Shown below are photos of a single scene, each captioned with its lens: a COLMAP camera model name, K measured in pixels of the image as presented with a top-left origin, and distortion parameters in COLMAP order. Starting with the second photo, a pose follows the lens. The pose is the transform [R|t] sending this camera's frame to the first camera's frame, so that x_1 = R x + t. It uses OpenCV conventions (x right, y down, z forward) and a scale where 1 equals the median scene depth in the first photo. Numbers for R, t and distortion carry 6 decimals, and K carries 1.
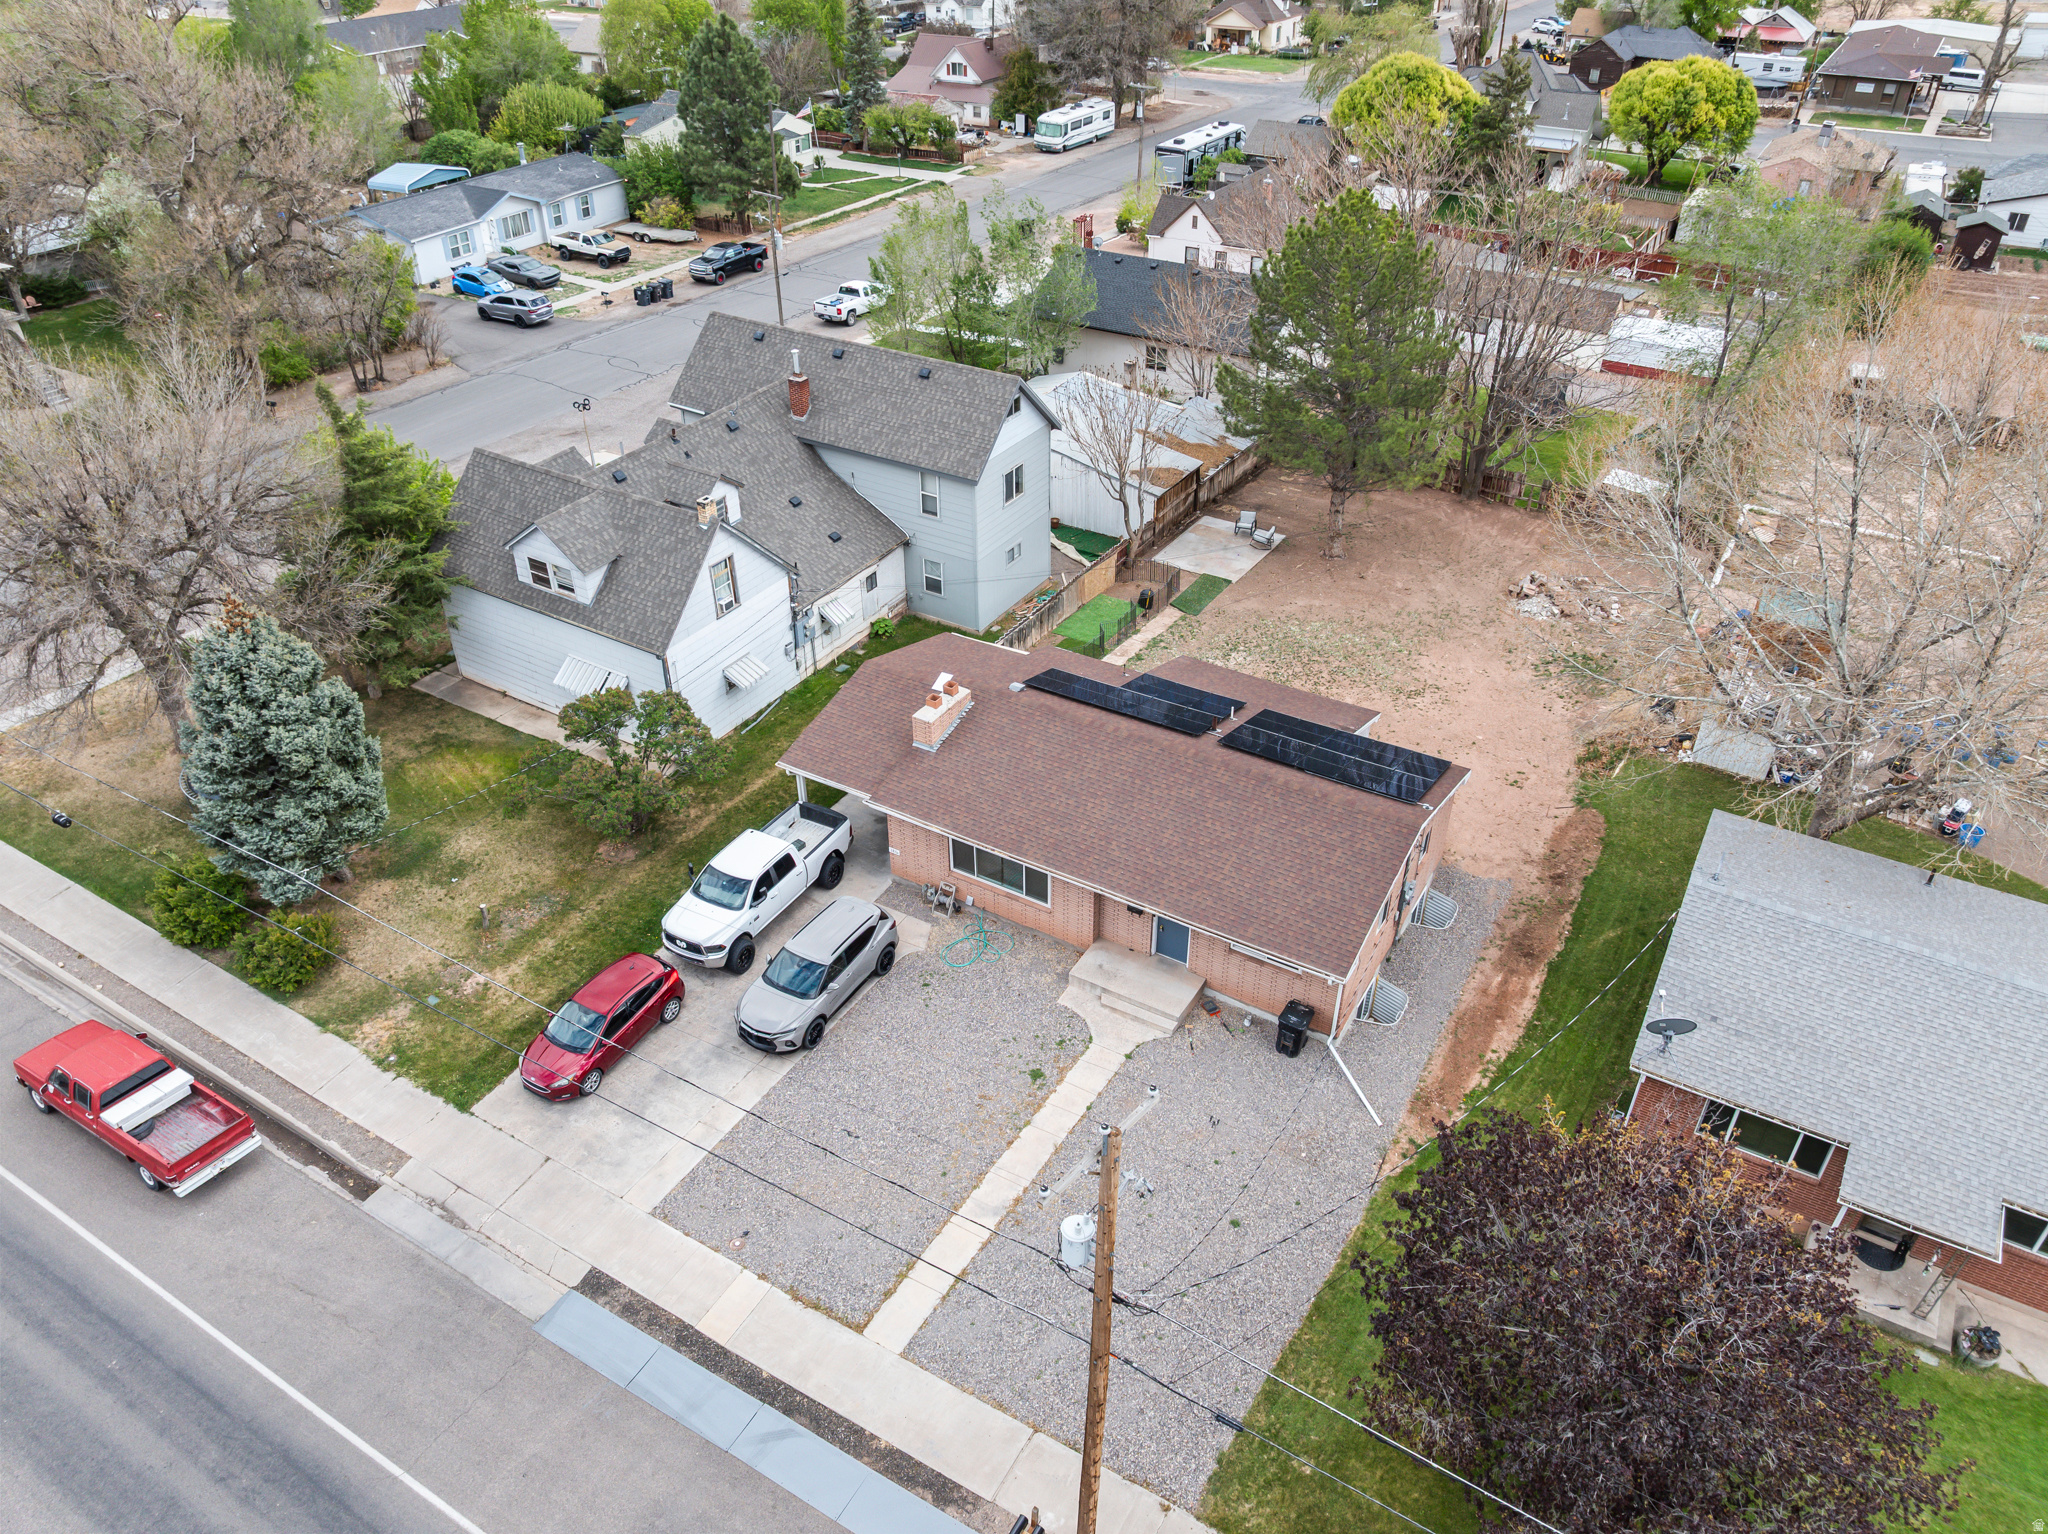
lens RADIAL K [[1438.1, 0, 1034.7], [0, 1438.1, 761.6], [0, 0, 1]] dist [-0.008503, -0.057856]
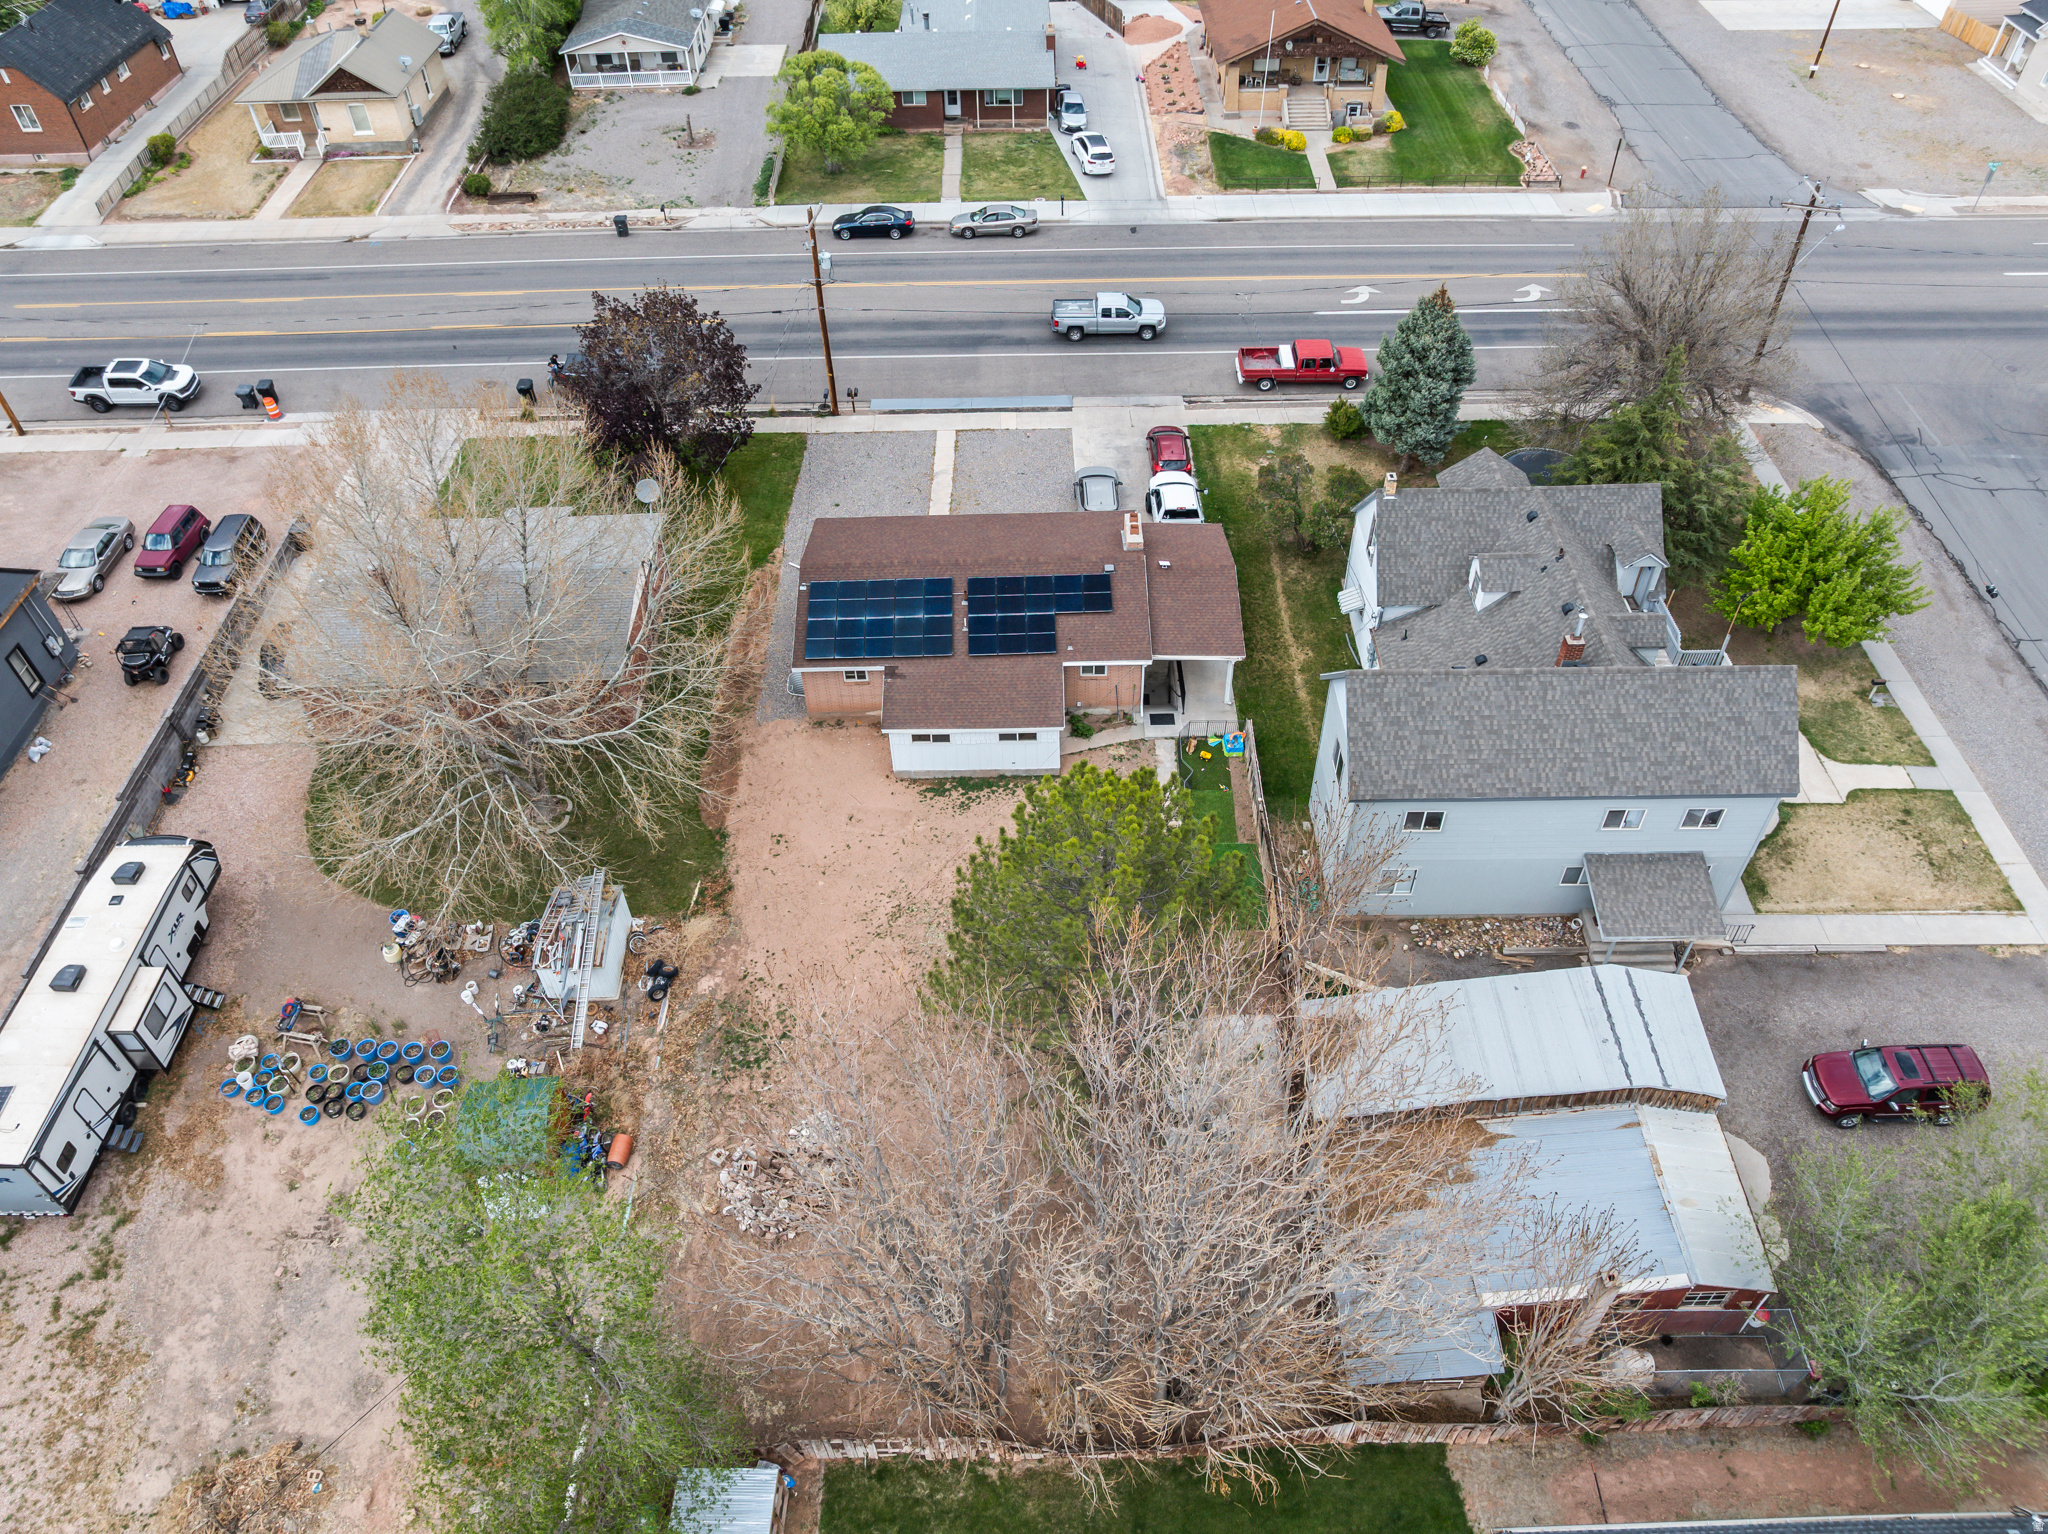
lens RADIAL K [[1438.1, 0, 1034.7], [0, 1438.1, 761.6], [0, 0, 1]] dist [-0.008503, -0.057856]
pose [[-0.850959, 0.381154, -0.361373, 0.563122], [-0.287142, 0.238505, 0.927720, -1.156913], [0.439793, 0.893217, -0.093512, 1.162865]]
